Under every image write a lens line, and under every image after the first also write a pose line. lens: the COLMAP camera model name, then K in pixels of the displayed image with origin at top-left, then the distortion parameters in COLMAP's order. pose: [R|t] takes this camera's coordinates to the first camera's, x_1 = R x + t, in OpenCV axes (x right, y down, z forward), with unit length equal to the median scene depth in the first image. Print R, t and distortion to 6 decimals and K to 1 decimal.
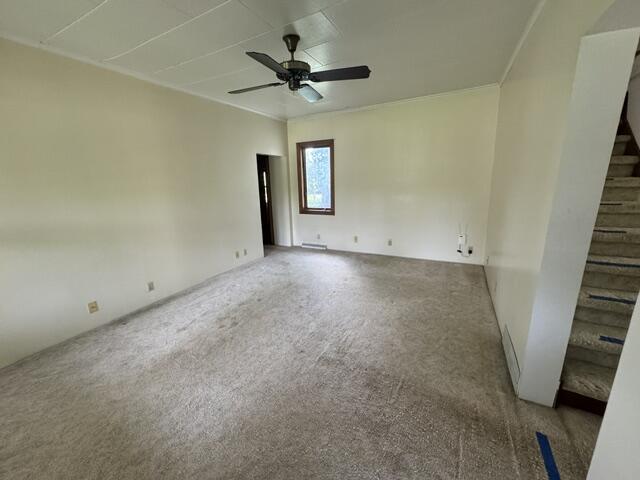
lens RADIAL K [[254.1, 0, 324.1], [0, 254.1, 236.1], [0, 0, 1]] dist [-0.009383, -0.000111]
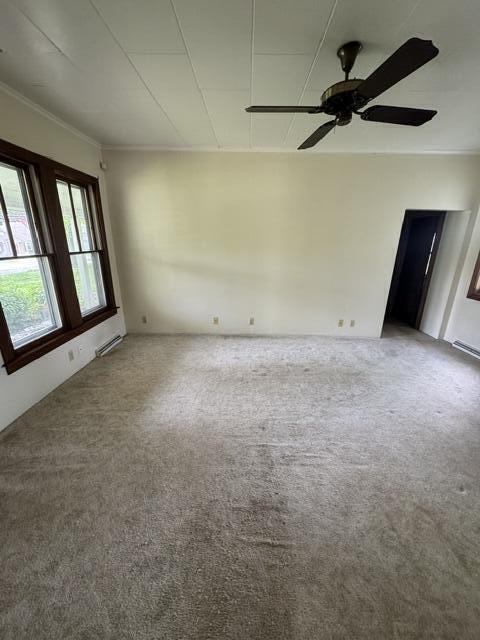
lens RADIAL K [[254.1, 0, 243.2], [0, 254.1, 321.7], [0, 0, 1]] dist [-0.009383, -0.000111]
pose [[0.445321, 0.306302, -0.841349, 0.393590], [-0.223647, 0.947932, 0.226730, -0.087544], [0.866990, 0.087197, 0.490637, 0.303728]]
